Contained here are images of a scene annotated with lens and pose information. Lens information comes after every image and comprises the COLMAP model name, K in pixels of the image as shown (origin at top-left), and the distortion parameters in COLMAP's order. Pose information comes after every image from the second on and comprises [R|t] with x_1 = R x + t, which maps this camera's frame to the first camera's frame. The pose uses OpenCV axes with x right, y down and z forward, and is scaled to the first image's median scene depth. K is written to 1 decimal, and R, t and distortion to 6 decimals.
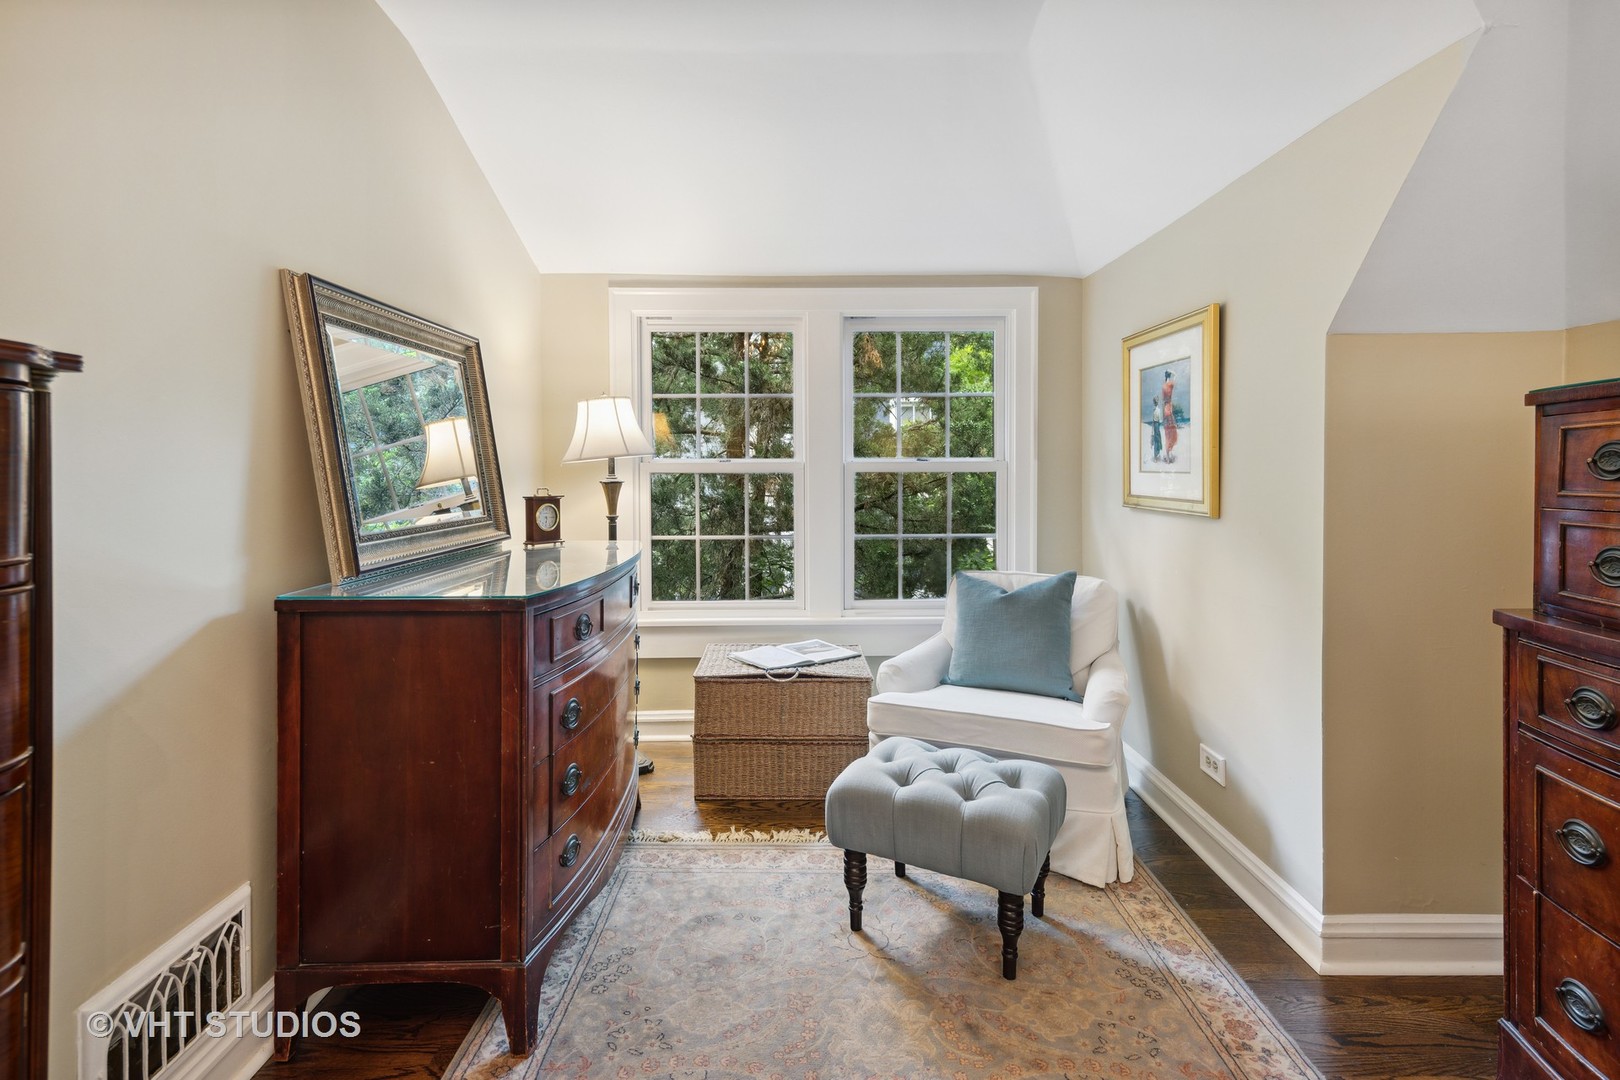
lens RADIAL K [[794.2, 0, 813.2], [0, 794.2, 482.4], [0, 0, 1]] dist [0.024984, -0.001379]
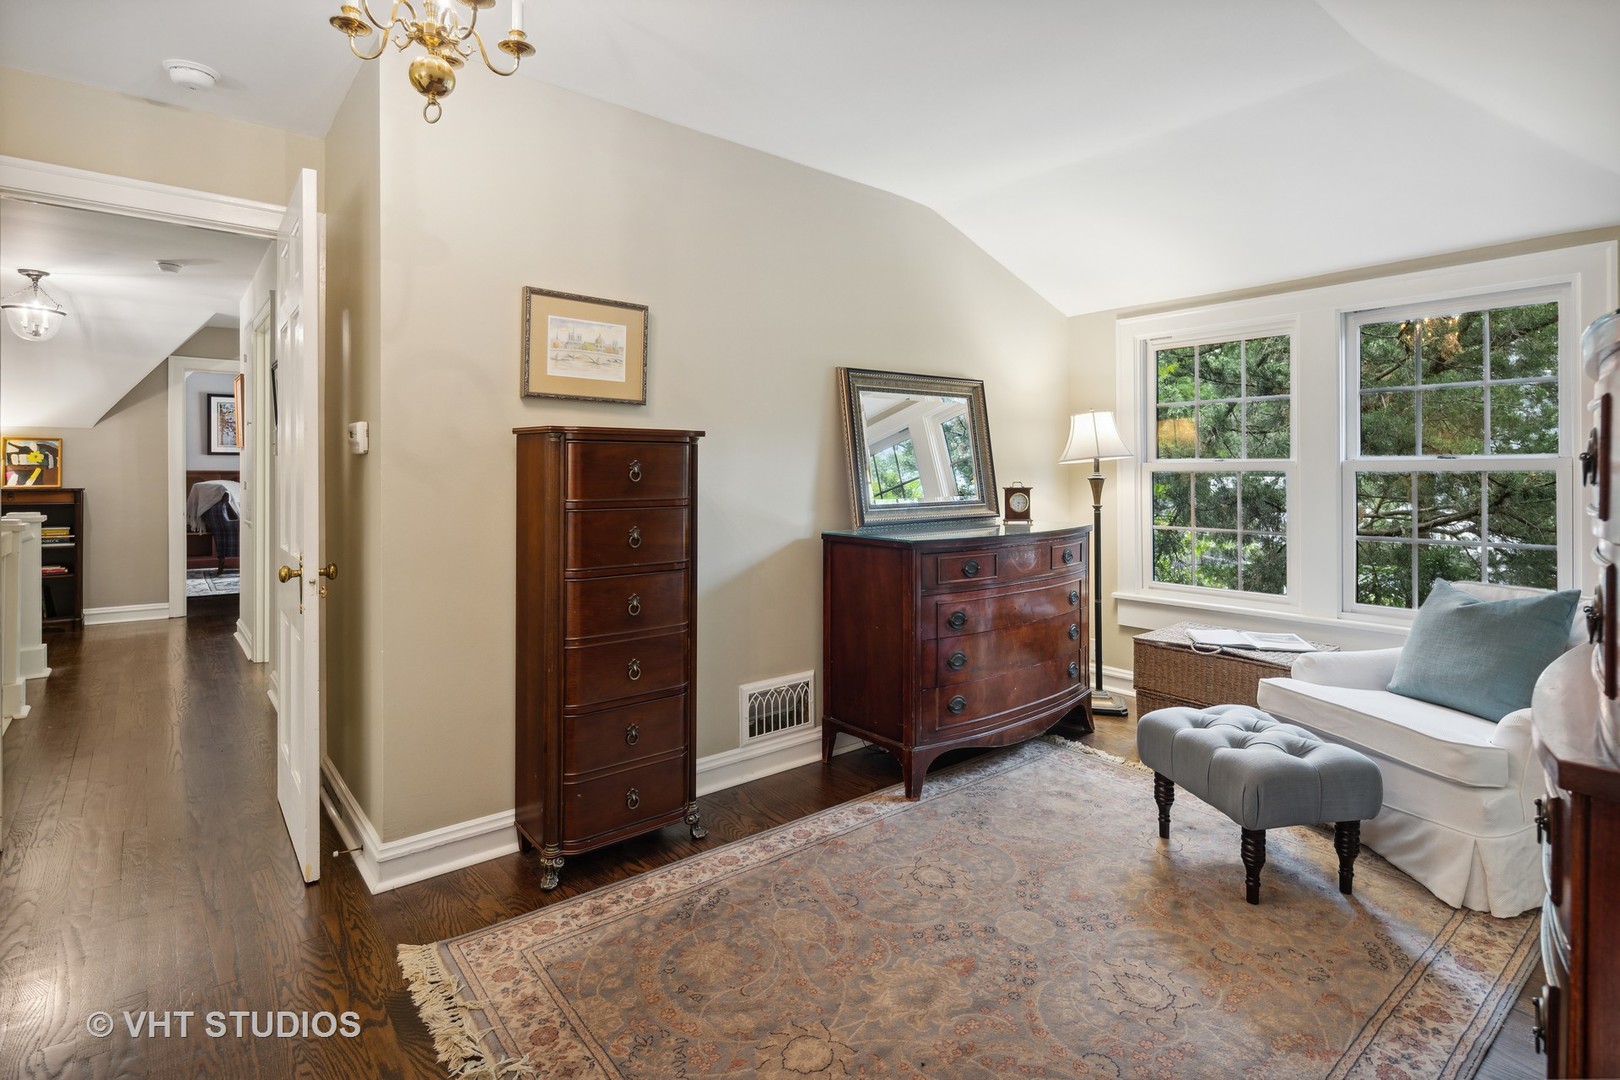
lens RADIAL K [[802.7, 0, 808.2], [0, 802.7, 461.5], [0, 0, 1]] dist [-0.001230, -0.000460]
pose [[0.623186, -0.006773, -0.782044, 0.672609], [-0.011378, 0.999778, -0.017726, 0.000580], [0.781991, 0.019945, 0.622971, -0.221058]]
